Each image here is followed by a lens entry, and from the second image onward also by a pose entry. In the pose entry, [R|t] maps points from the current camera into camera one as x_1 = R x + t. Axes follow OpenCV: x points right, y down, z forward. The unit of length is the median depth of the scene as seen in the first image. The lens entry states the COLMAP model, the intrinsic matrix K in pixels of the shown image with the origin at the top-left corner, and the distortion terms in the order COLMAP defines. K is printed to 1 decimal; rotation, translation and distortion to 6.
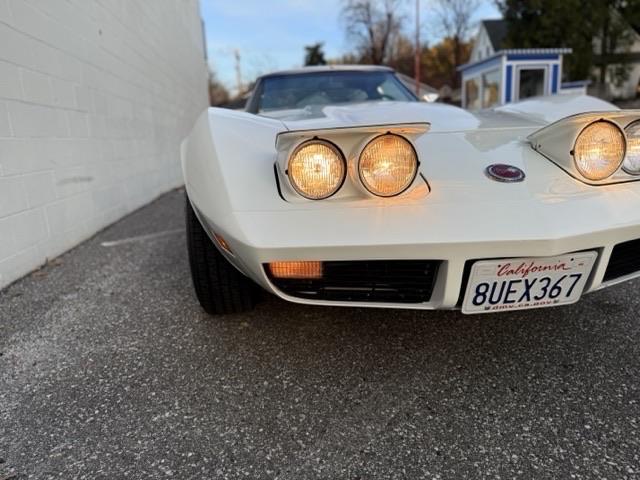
lens RADIAL K [[457.7, 0, 321.5], [0, 457.7, 282.0], [0, 0, 1]] dist [0.035706, -0.072586]
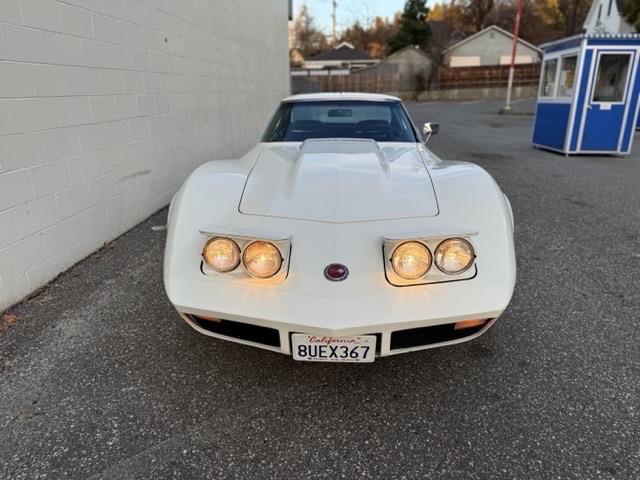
lens RADIAL K [[457.7, 0, 321.5], [0, 457.7, 282.0], [0, 0, 1]] dist [0.035706, -0.072586]
pose [[0.979127, 0.118175, -0.165361, 0.533448], [-0.100214, 0.988521, 0.113063, -0.326061], [0.176824, -0.094132, 0.979731, -0.430368]]
